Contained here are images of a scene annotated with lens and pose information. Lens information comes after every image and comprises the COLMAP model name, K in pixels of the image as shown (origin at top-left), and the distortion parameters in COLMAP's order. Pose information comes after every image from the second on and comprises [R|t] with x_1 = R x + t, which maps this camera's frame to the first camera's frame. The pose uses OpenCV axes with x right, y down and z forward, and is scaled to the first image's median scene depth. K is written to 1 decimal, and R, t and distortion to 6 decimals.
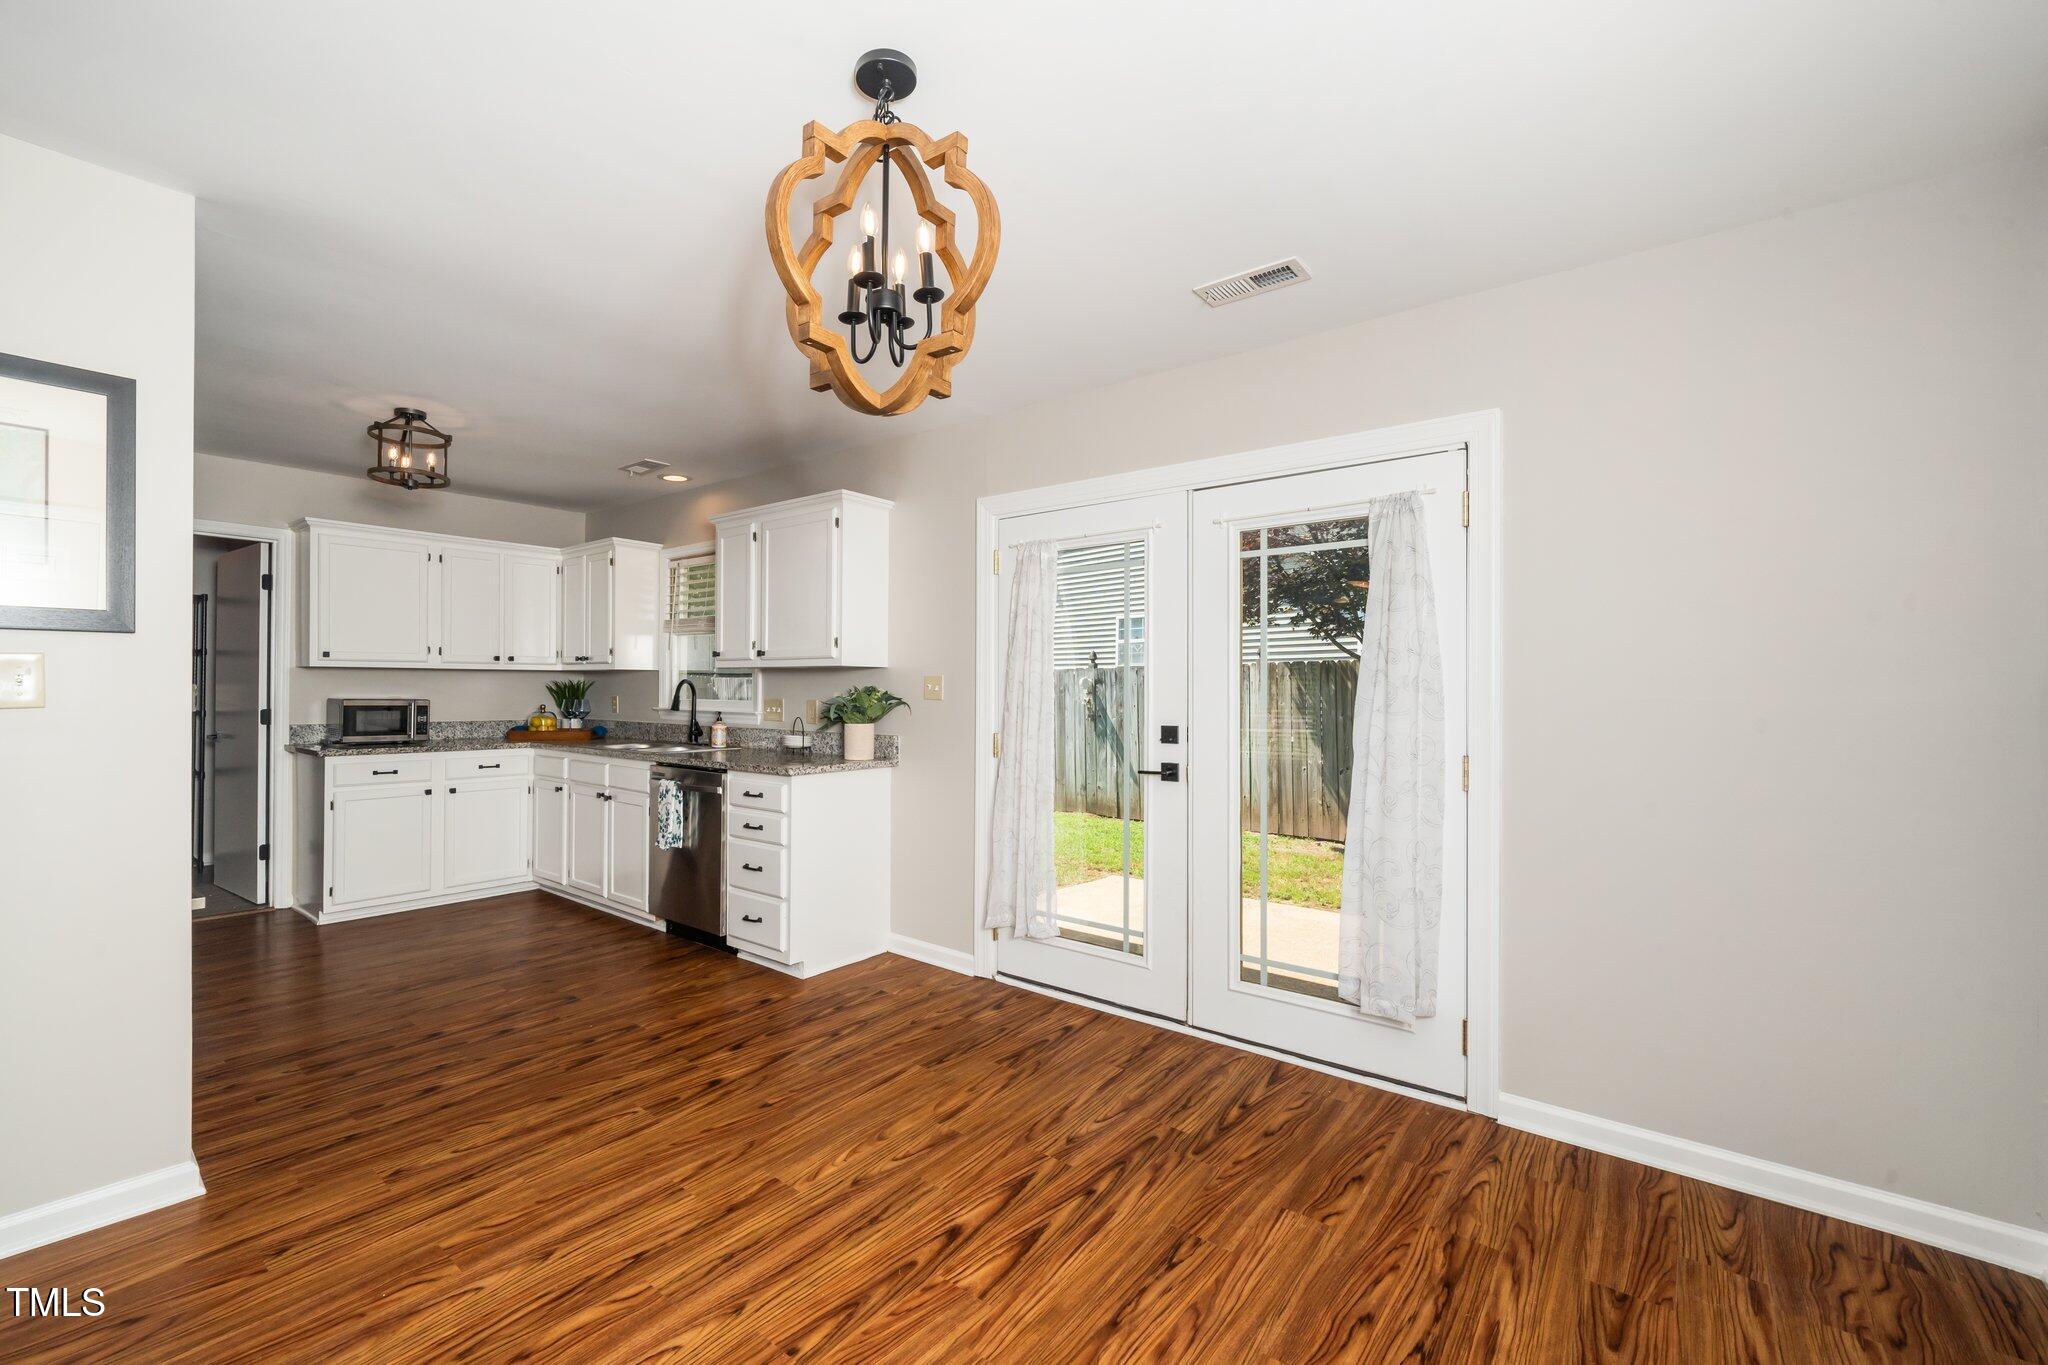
lens RADIAL K [[880.8, 0, 950.7], [0, 880.8, 691.8], [0, 0, 1]] dist [-0.001774, 0.000147]
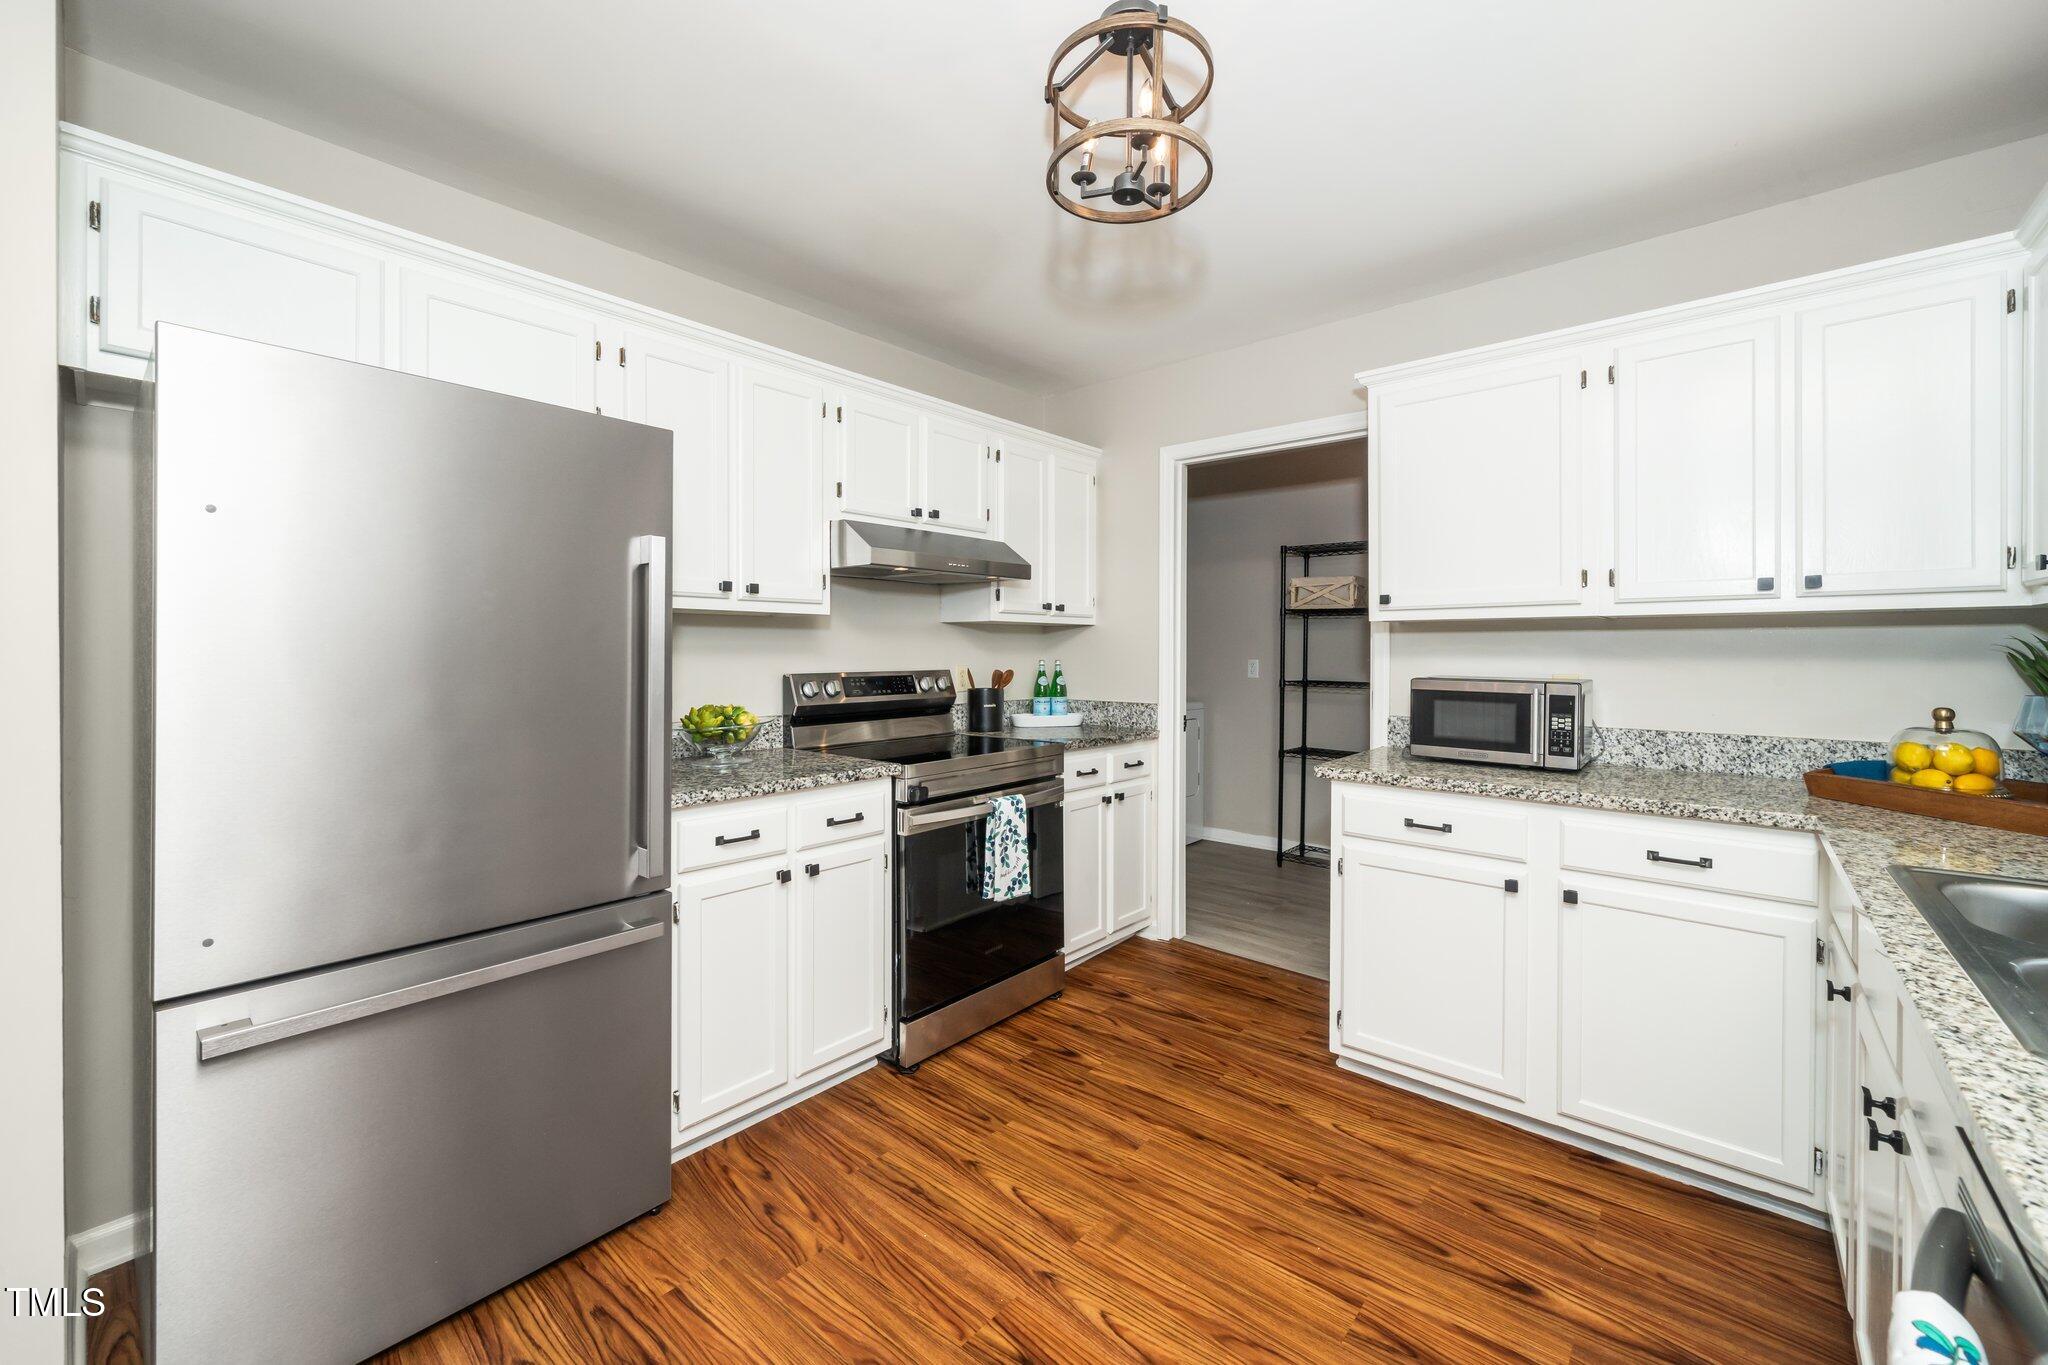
lens RADIAL K [[813.7, 0, 1034.5], [0, 813.7, 651.7], [0, 0, 1]] dist [-0.000798, -0.000255]
pose [[-0.001735, -0.001522, -0.999997, -0.231192], [-0.006102, 0.999980, -0.001512, -0.008106], [0.999980, 0.006099, -0.001744, 1.030512]]
